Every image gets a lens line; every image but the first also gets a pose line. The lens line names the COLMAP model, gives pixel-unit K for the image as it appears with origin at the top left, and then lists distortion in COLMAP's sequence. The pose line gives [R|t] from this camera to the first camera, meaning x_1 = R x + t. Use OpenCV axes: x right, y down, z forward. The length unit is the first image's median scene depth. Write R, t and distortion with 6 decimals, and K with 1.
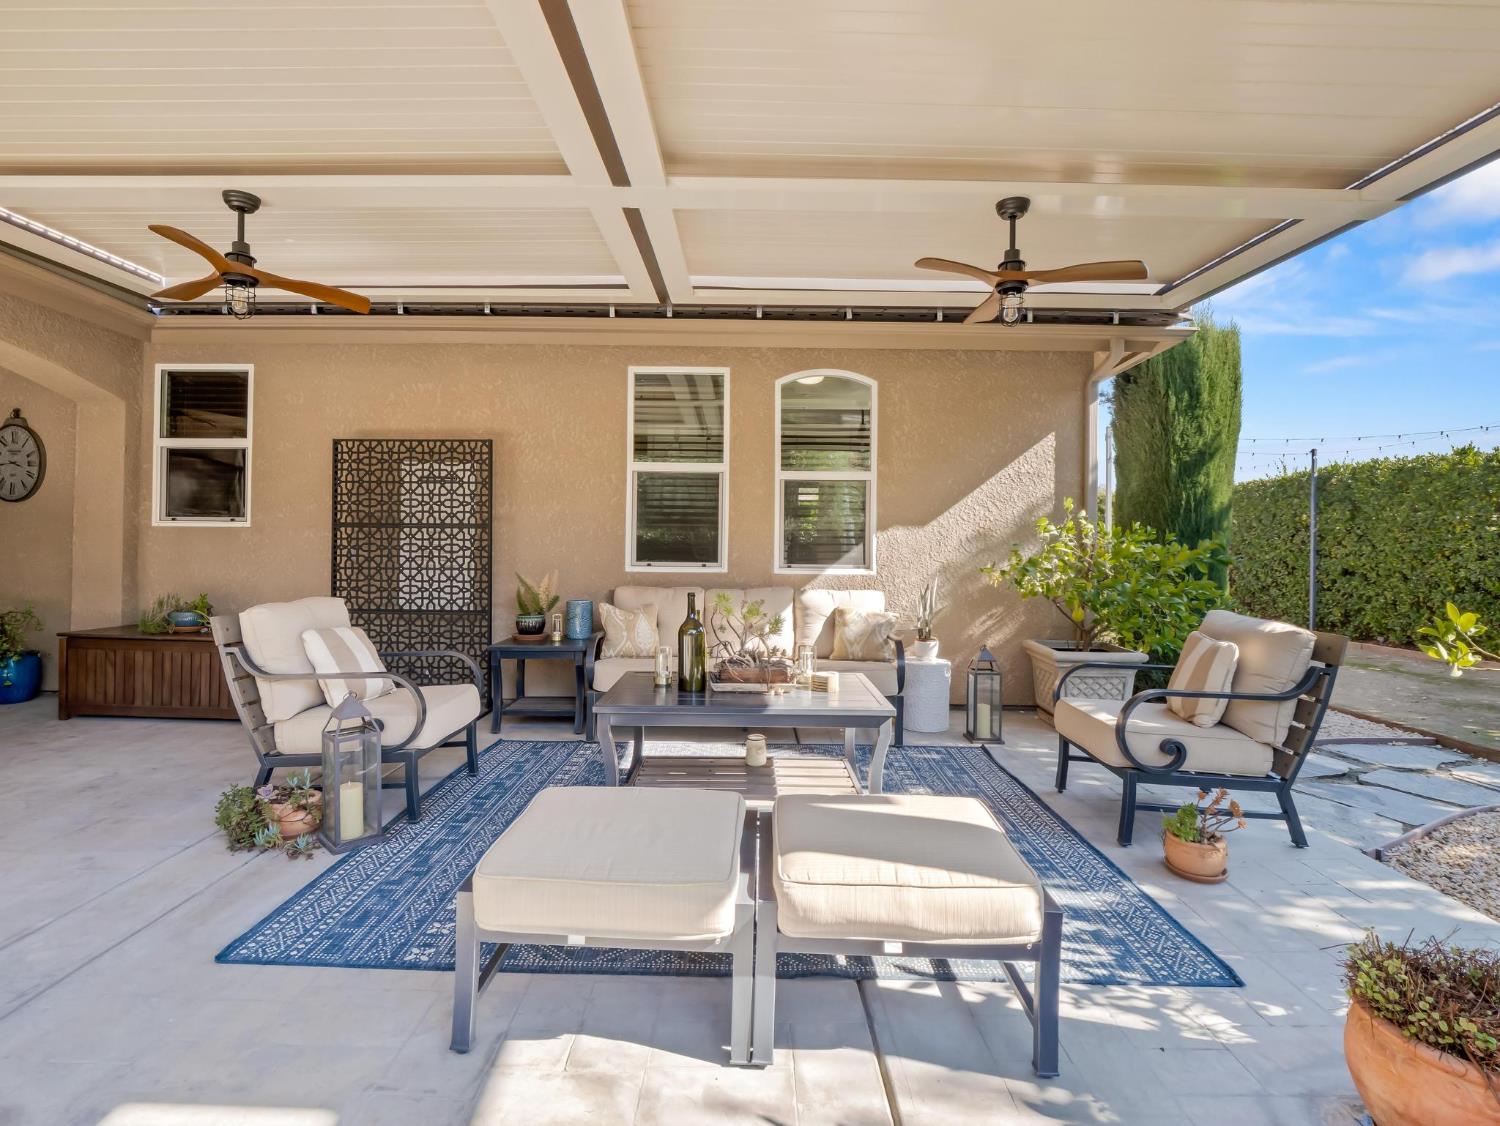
lens RADIAL K [[734.1, 0, 748.2], [0, 734.1, 545.1], [0, 0, 1]] dist [-0.014258, -0.000641]
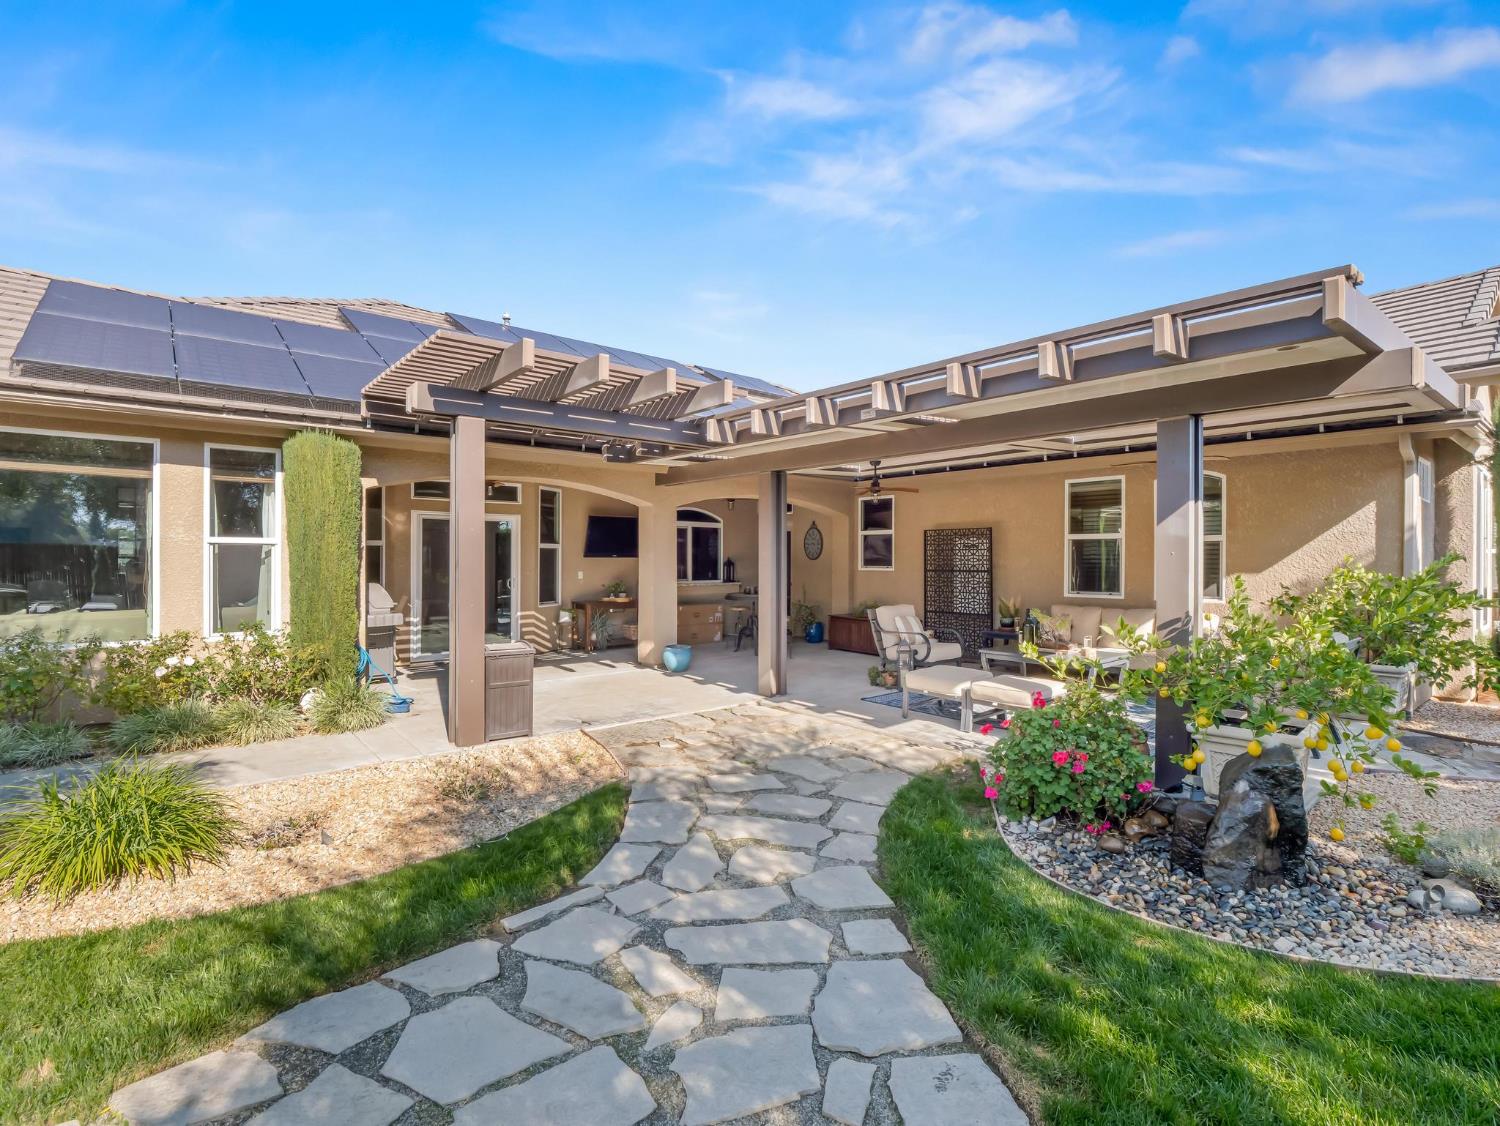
lens RADIAL K [[734.1, 0, 752.7], [0, 734.1, 563.7], [0, 0, 1]] dist [-0.014258, -0.000641]
pose [[0.652718, -0.004491, -0.757588, 0.719481], [0.011643, 0.999924, 0.004104, -0.062433], [0.757512, -0.011499, 0.652720, -0.765419]]
